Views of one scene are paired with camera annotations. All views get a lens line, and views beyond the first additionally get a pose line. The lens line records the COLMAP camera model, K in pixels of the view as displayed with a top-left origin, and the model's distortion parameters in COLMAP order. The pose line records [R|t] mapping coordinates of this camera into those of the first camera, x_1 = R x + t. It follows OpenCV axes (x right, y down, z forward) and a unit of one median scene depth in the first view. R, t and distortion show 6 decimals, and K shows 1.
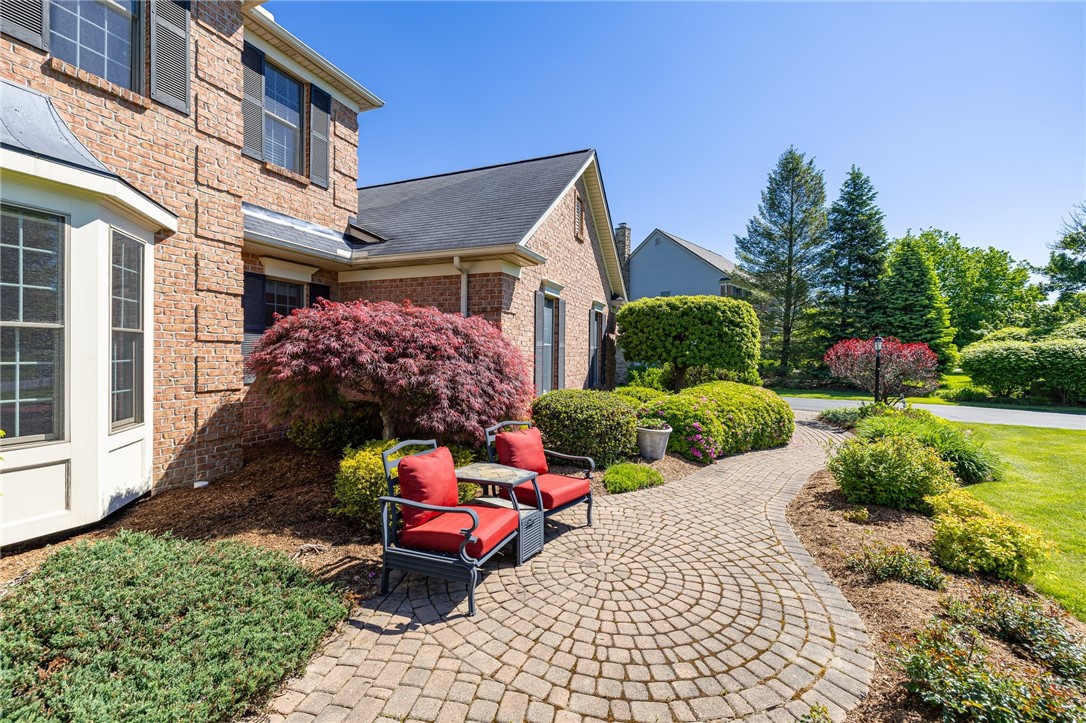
lens RADIAL K [[455.4, 0, 540.8], [0, 455.4, 354.3], [0, 0, 1]] dist [-0.001265, 0.000711]
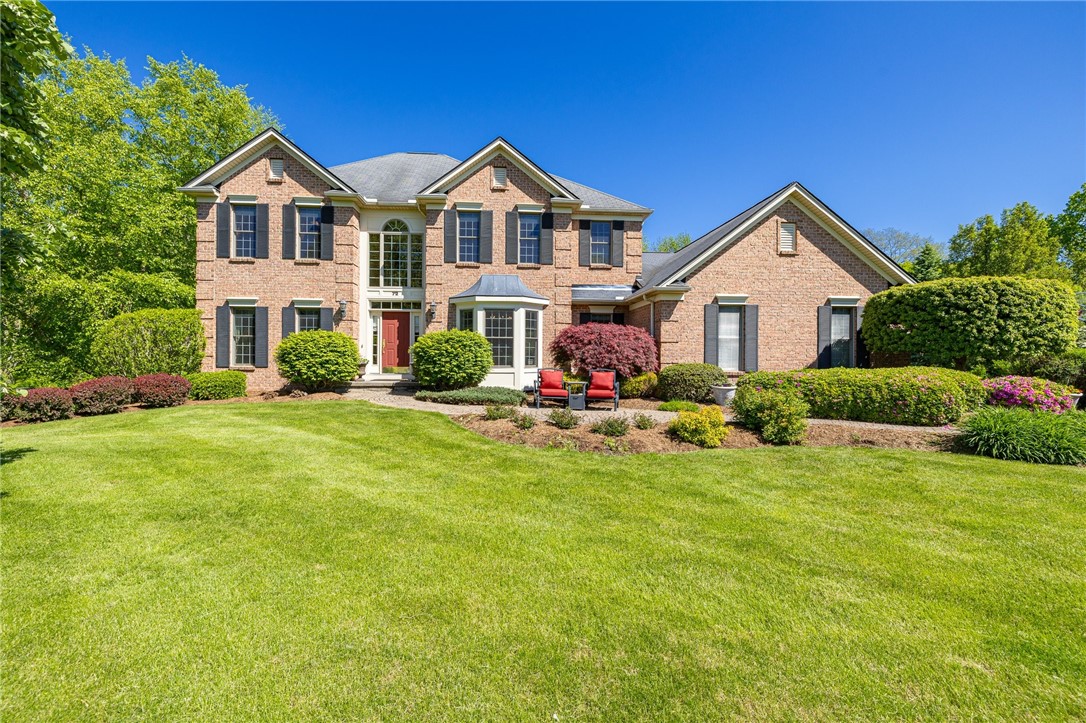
lens RADIAL K [[455.4, 0, 540.8], [0, 455.4, 354.3], [0, 0, 1]] dist [-0.001265, 0.000711]
pose [[0.455360, -0.007655, -0.890275, 1.346793], [-0.000780, 0.999959, -0.008998, 0.061761], [0.890307, 0.004792, 0.455335, -0.301781]]
